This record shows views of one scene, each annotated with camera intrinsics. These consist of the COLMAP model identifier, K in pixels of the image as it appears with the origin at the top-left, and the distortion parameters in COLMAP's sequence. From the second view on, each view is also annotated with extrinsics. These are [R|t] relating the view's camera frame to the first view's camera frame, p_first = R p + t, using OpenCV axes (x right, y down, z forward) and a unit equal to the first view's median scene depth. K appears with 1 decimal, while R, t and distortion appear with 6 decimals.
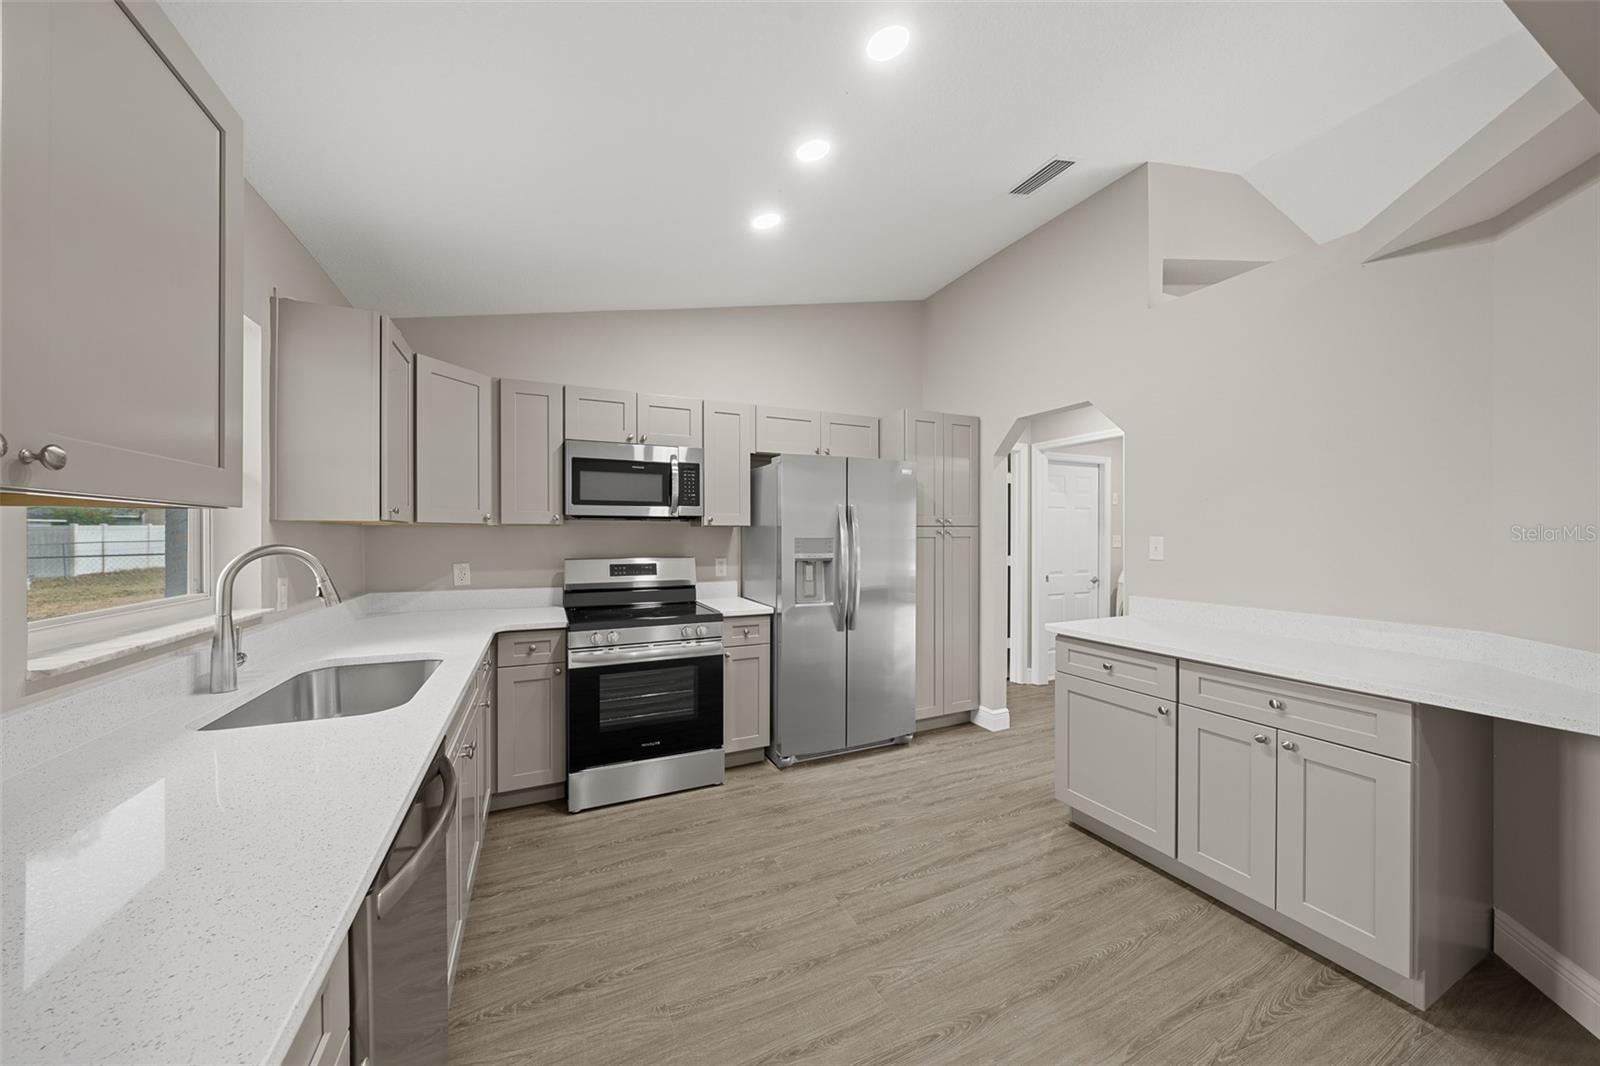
lens RADIAL K [[548.8, 0, 800.2], [0, 548.8, 536.5], [0, 0, 1]] dist [-0.004002, 0.000706]
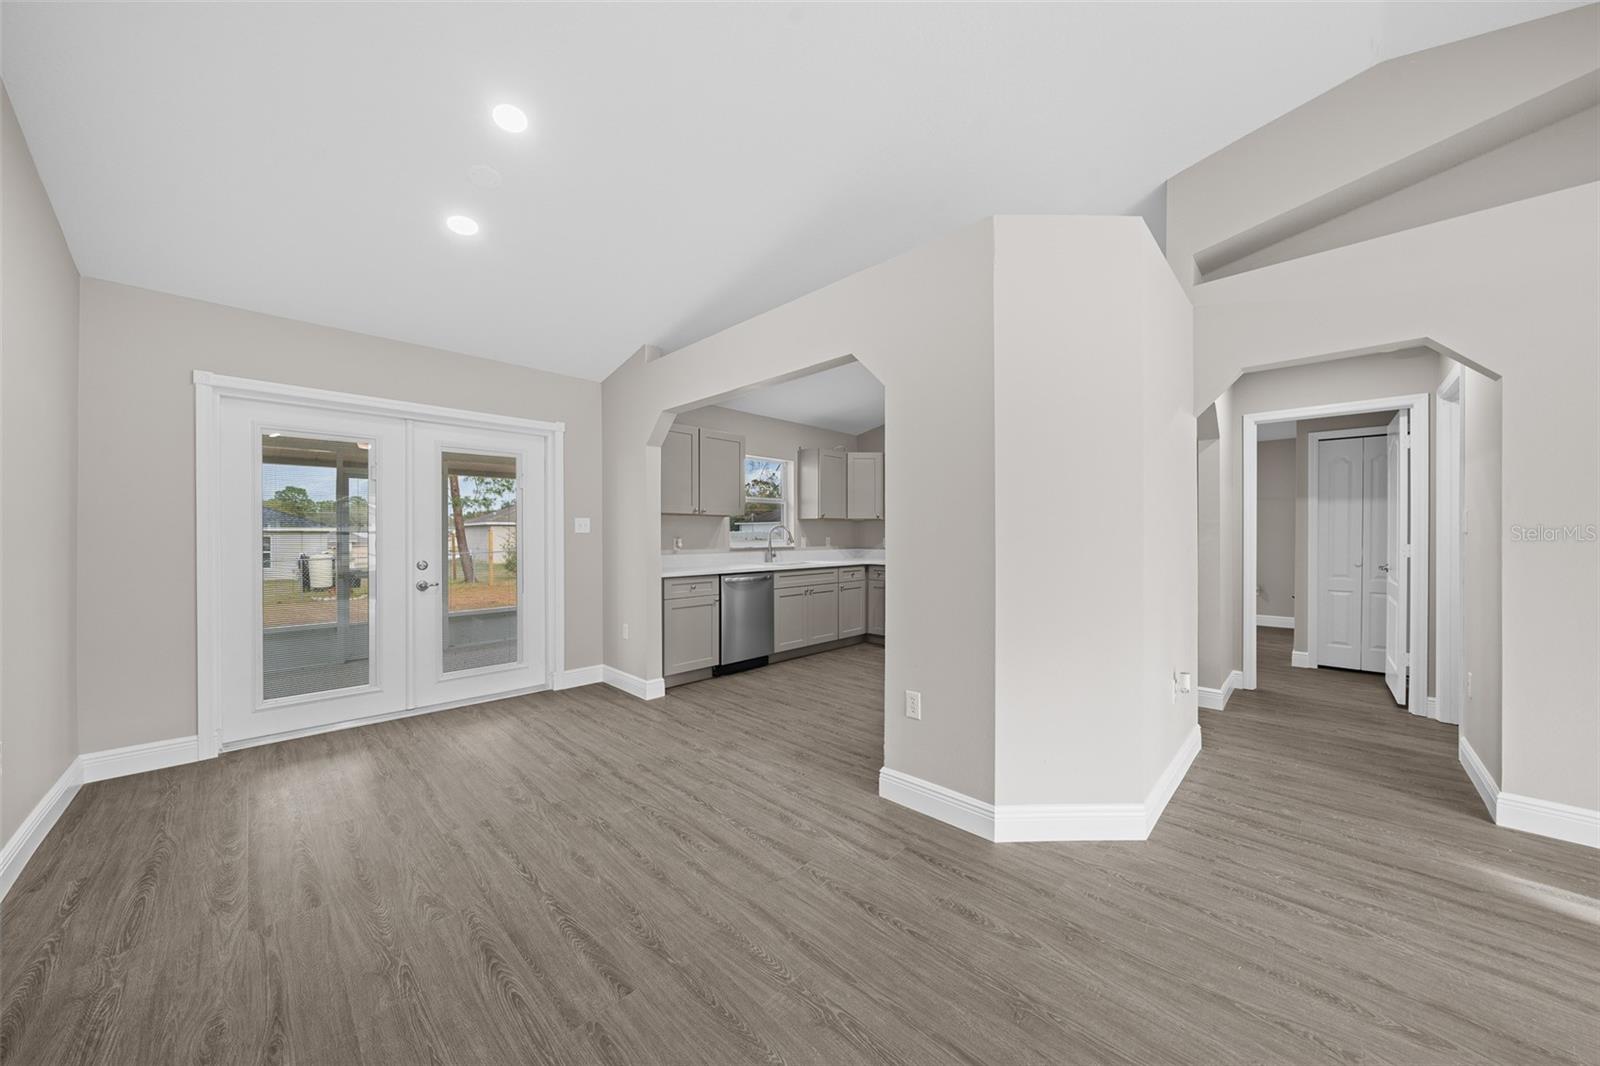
lens RADIAL K [[548.8, 0, 802.2], [0, 548.8, 534.4], [0, 0, 1]] dist [-0.004002, 0.000706]
pose [[0.360173, 0.001816, -0.932884, 1.517809], [-0.004264, 0.999991, 0.000300, 0.043951], [0.932876, 0.003870, 0.360178, -0.118435]]
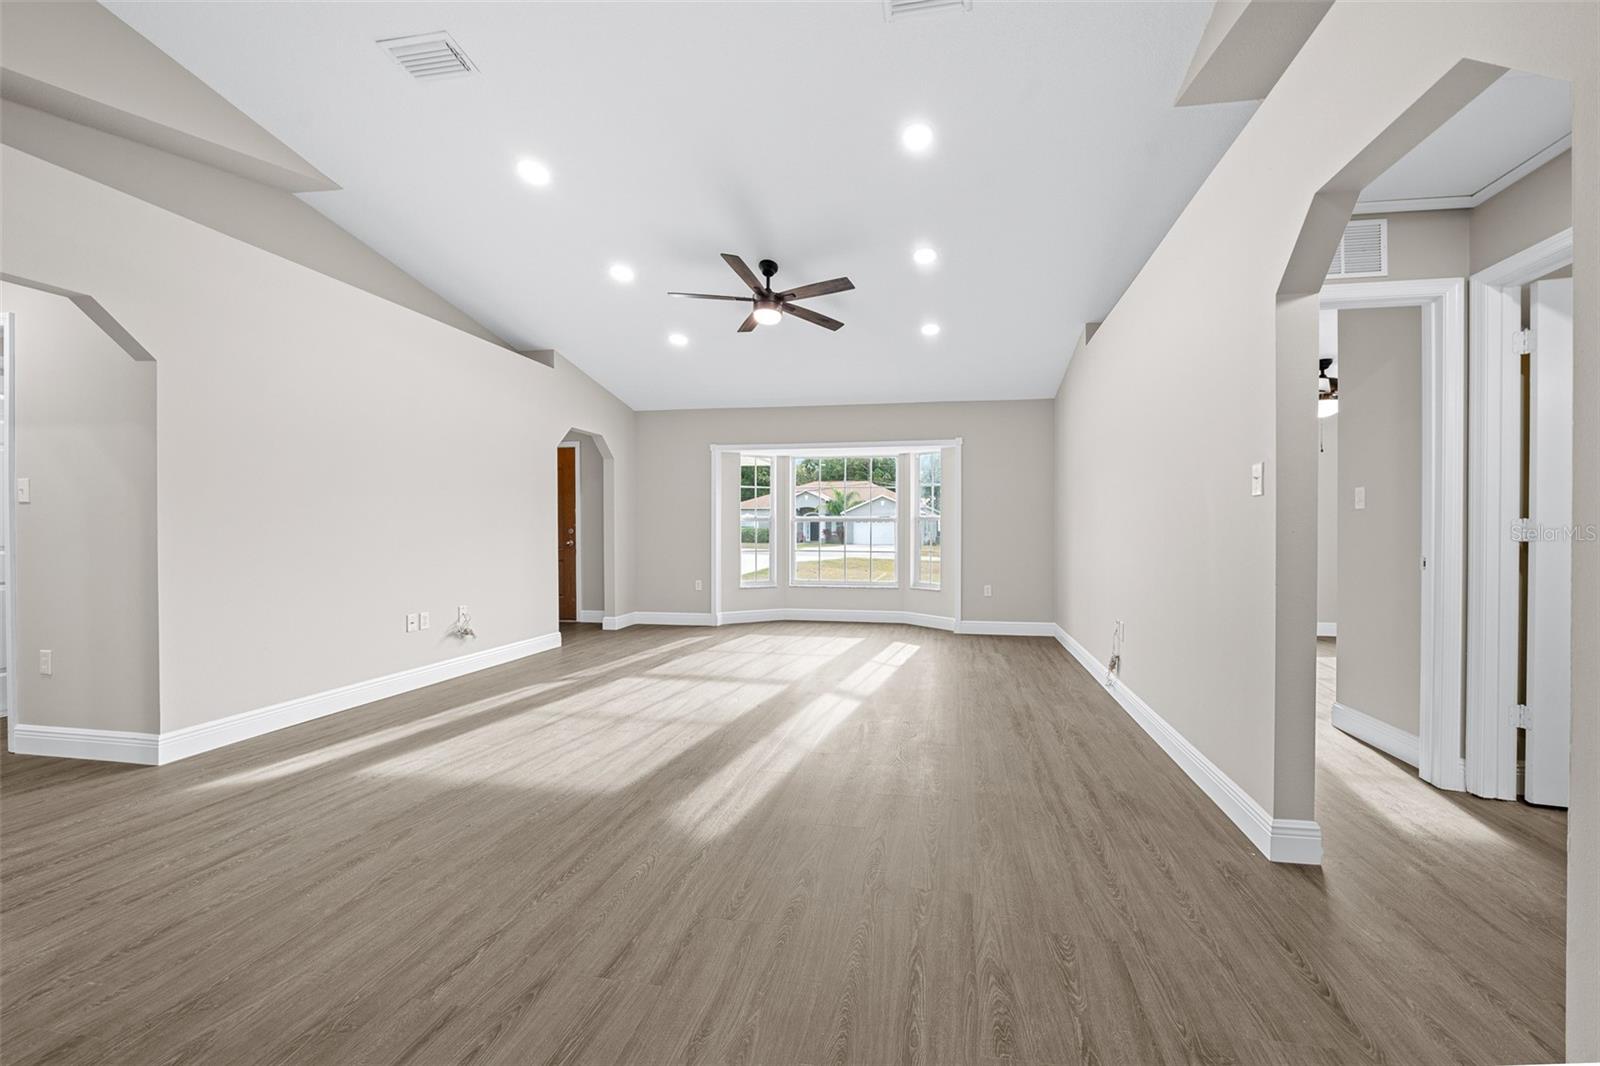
lens RADIAL K [[582.3, 0, 852.1], [0, 582.3, 533.6], [0, 0, 1]] dist [-0.002579, 0.000222]
pose [[0.557137, -0.000666, 0.830420, 0.946403], [0.001143, 0.999999, 0.000035, 0.095687], [-0.830420, 0.000930, 0.557137, -0.346445]]
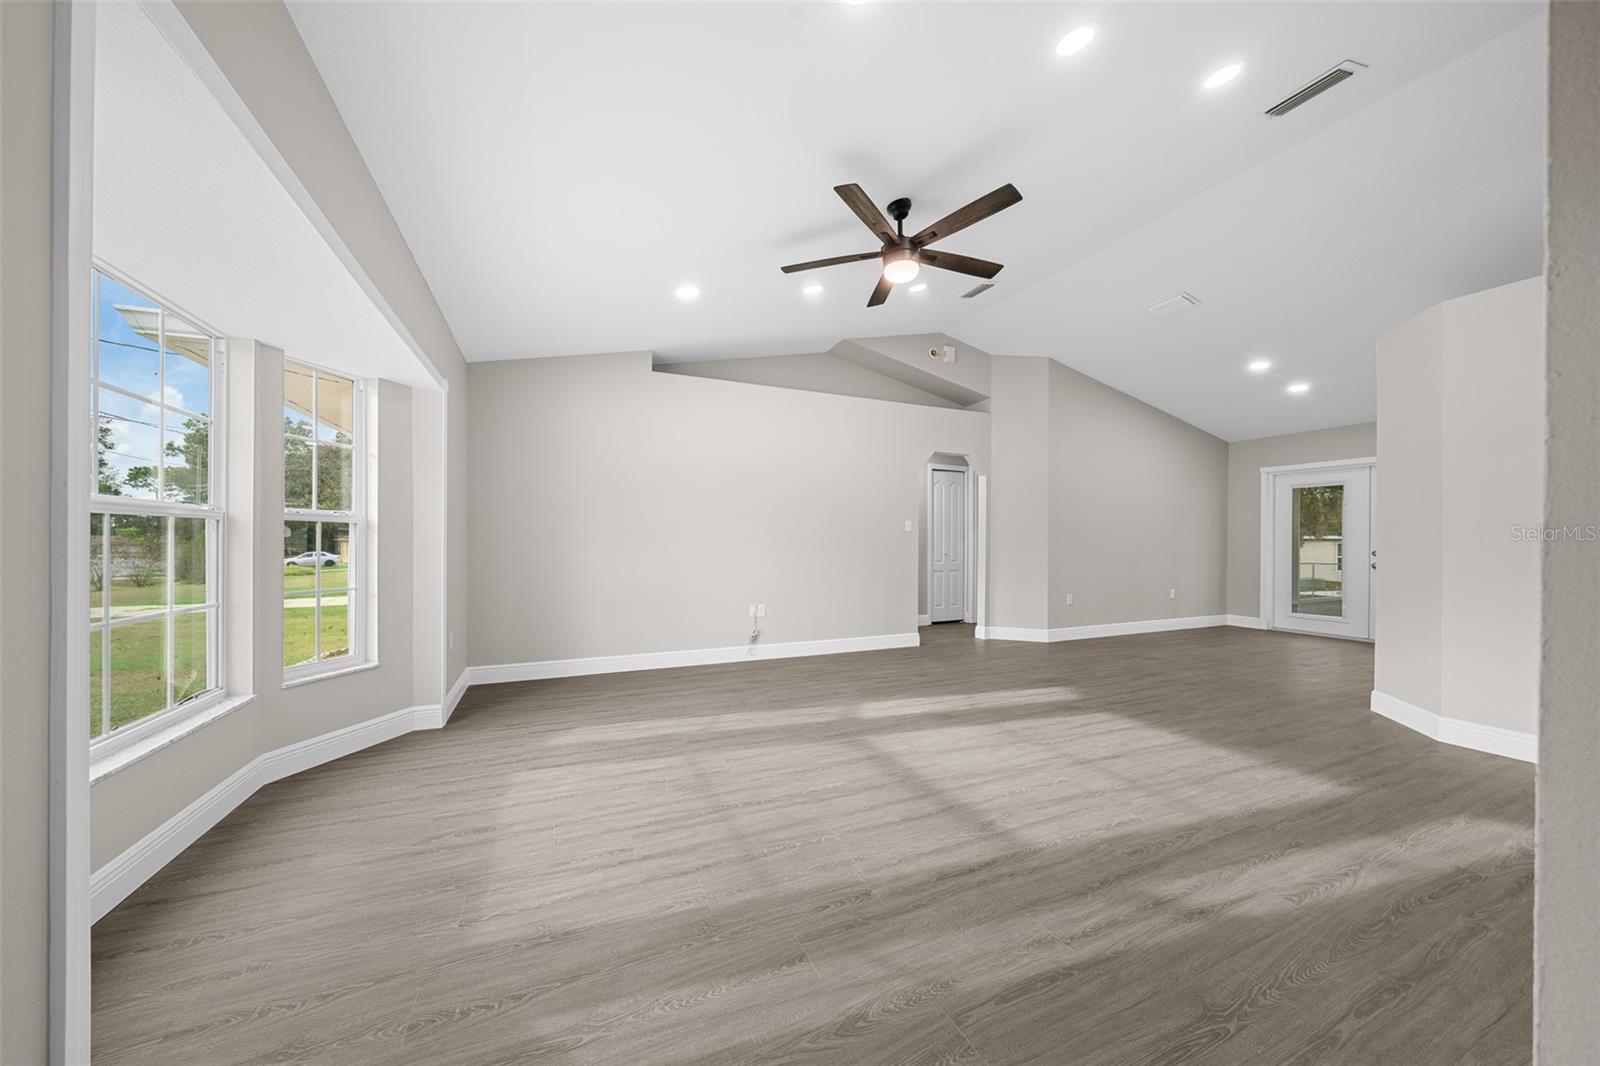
lens RADIAL K [[548.8, 0, 795.3], [0, 548.8, 543.6], [0, 0, 1]] dist [-0.004002, 0.000706]
pose [[-0.999870, -0.003144, 0.015827, 2.297220], [-0.003044, 0.999976, 0.006283, 0.074956], [-0.015846, 0.006234, -0.999855, 1.842195]]
